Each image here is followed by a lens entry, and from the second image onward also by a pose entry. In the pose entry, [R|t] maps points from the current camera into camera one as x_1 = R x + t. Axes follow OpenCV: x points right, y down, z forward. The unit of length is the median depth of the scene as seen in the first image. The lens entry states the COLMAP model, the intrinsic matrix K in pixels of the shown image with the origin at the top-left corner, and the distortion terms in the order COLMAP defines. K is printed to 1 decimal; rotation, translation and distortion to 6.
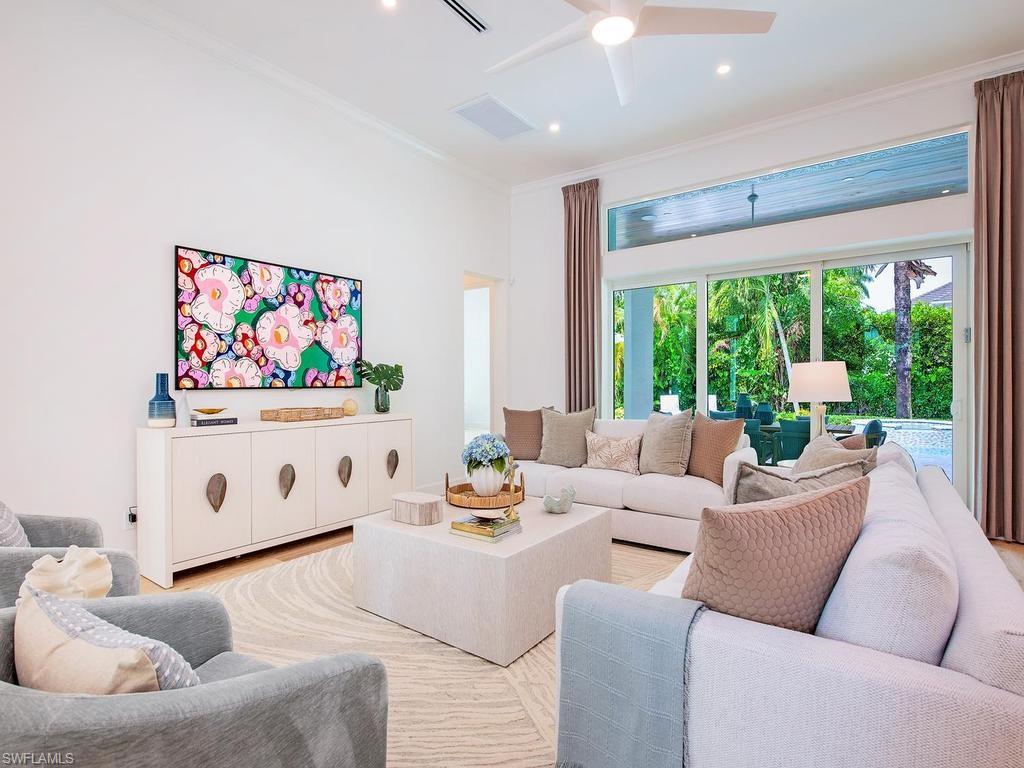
lens RADIAL K [[514.2, 0, 516.6], [0, 514.2, 381.0], [0, 0, 1]] dist [-0.002770, 0.000179]
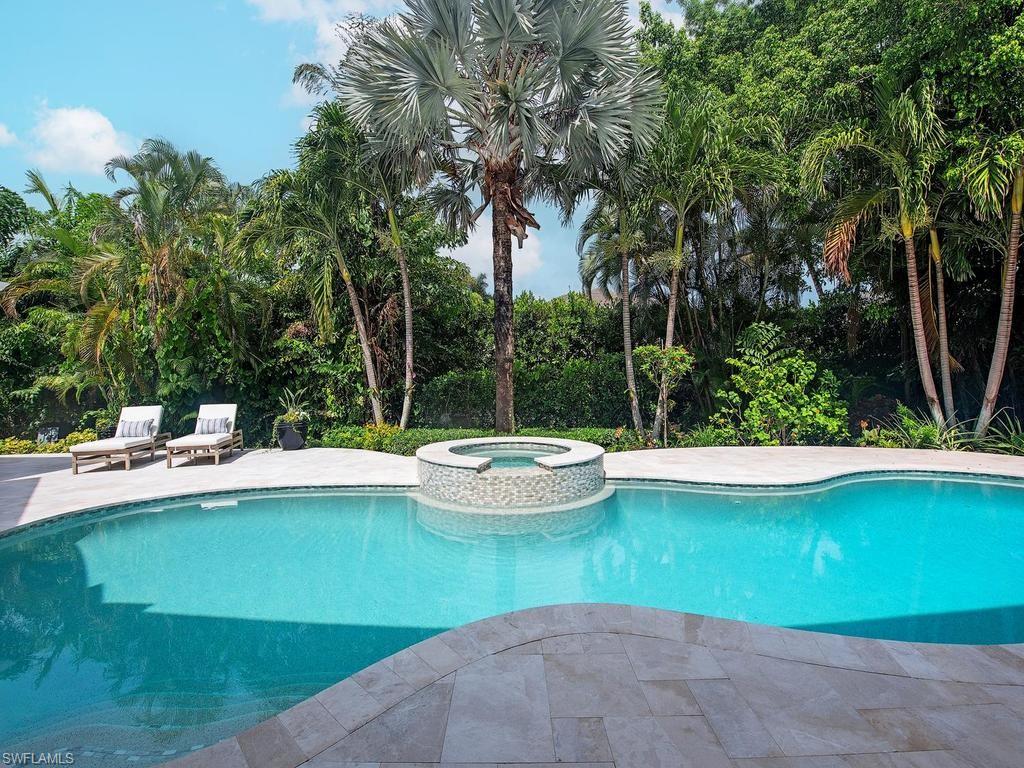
lens RADIAL K [[455.9, 0, 514.4], [0, 455.9, 383.1], [0, 0, 1]] dist [-0.011285, -0.000857]
pose [[0.805232, -0.005038, 0.592939, 0.398486], [0.006776, 0.999977, -0.000706, 0.008931], [-0.592922, 0.004586, 0.805247, 0.494343]]
